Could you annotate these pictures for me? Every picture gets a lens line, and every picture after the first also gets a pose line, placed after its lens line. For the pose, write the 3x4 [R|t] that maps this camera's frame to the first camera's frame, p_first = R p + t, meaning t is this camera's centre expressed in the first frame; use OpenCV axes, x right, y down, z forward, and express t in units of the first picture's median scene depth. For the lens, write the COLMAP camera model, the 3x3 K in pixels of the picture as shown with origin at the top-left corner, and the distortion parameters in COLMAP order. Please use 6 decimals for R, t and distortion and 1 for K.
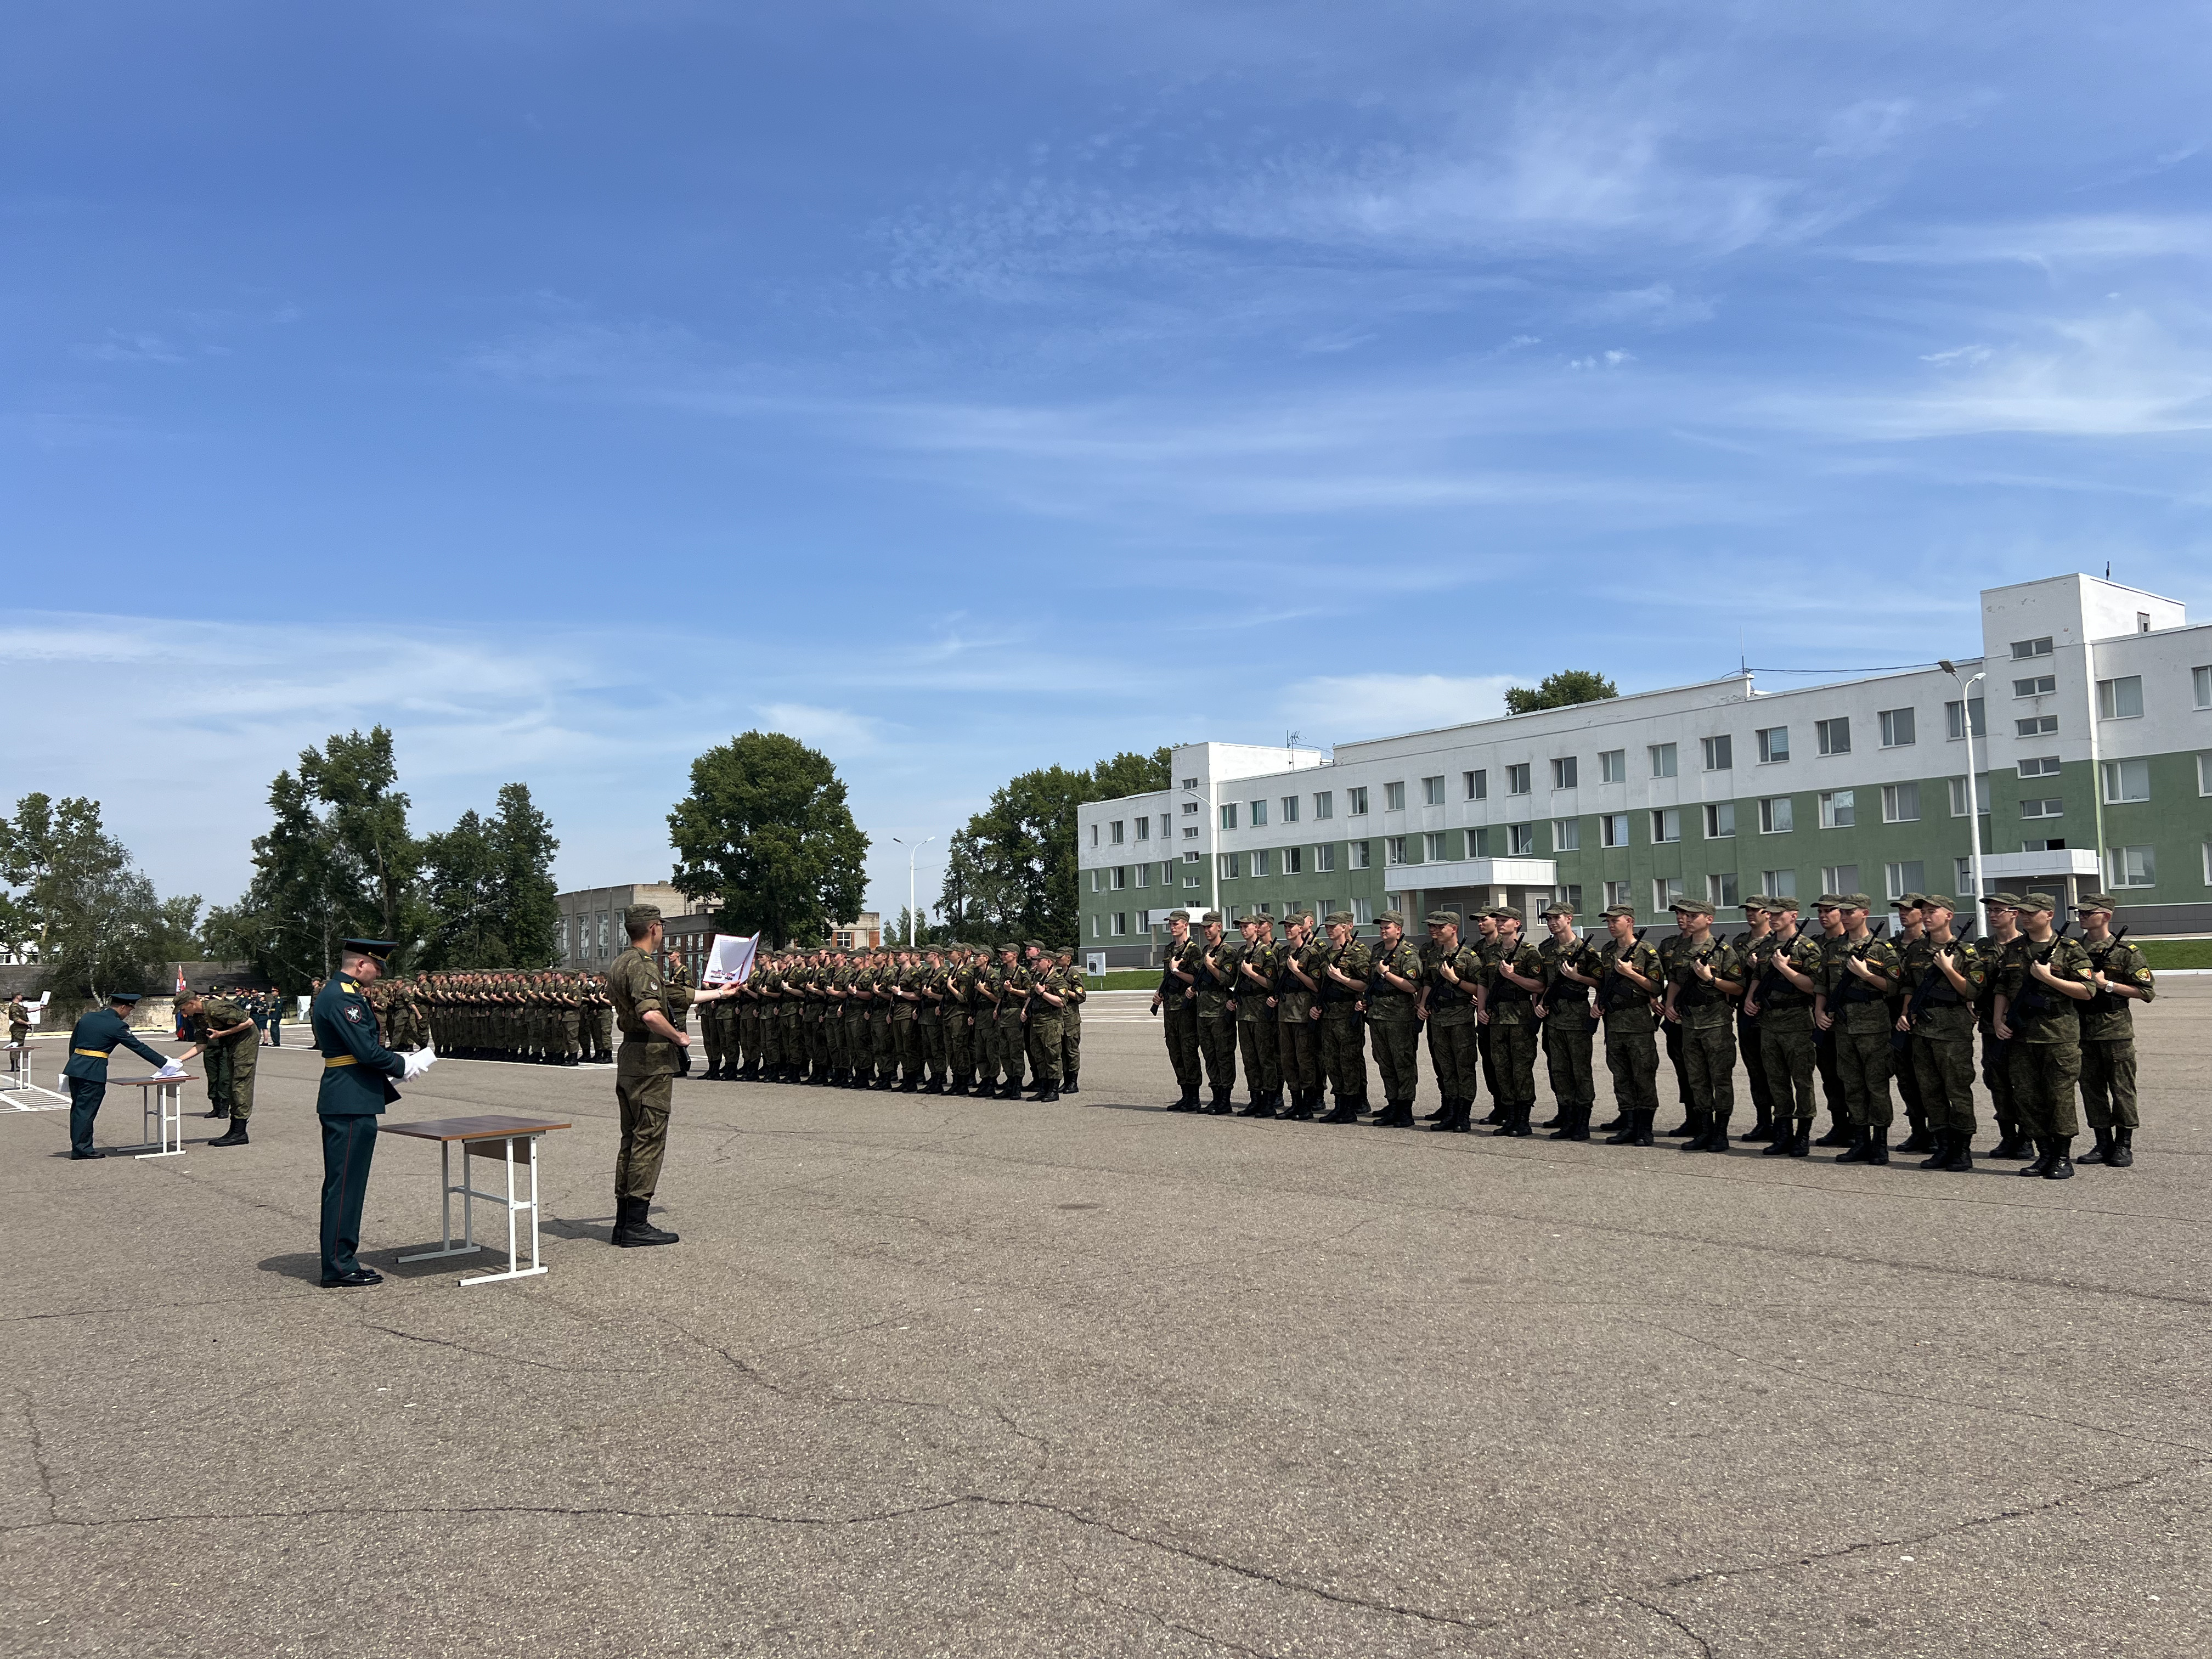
lens RADIAL K [[1704.3, 0, 1105.8], [0, 1704.3, 825.5], [0, 0, 1]] dist [0.061085, -0.066933]
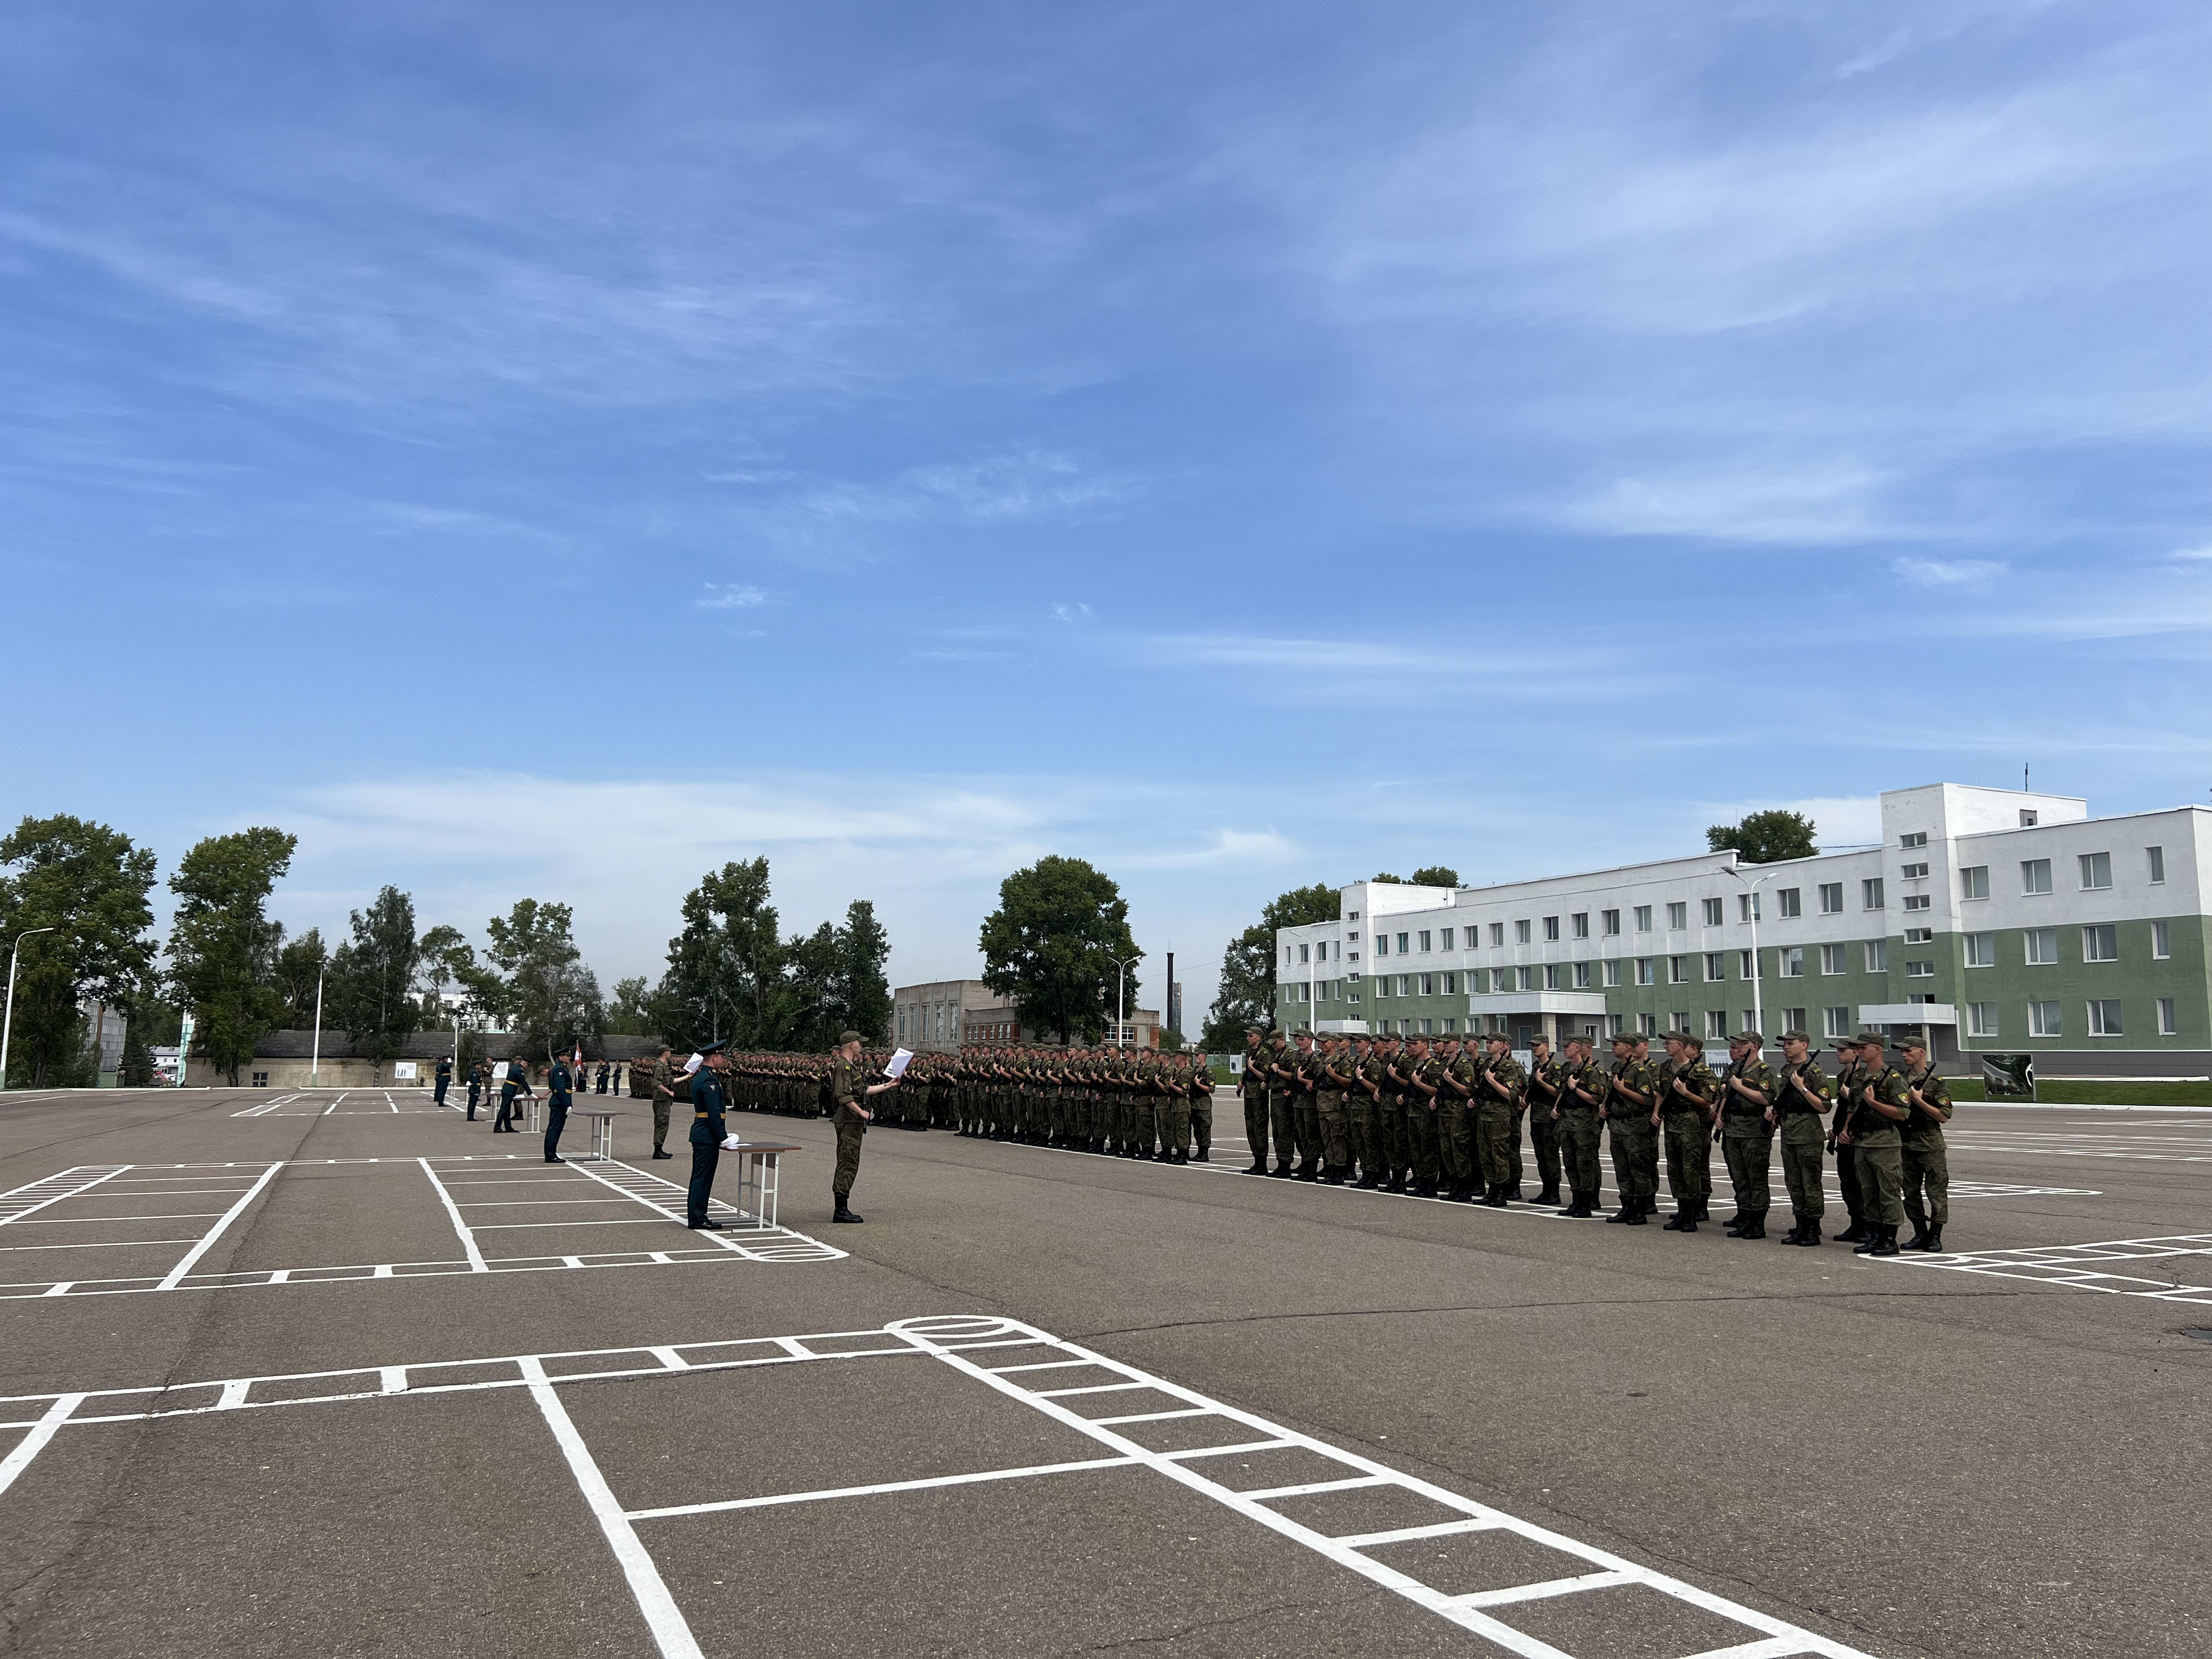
lens RADIAL K [[1704.3, 0, 1114.7], [0, 1704.3, 813.2], [0, 0, 1]] dist [0.061085, -0.066933]
pose [[0.972512, 0.006979, -0.232746, 0.162086], [-0.021031, 0.998098, -0.057947, -0.023605], [0.231899, 0.061249, 0.970810, -0.227855]]
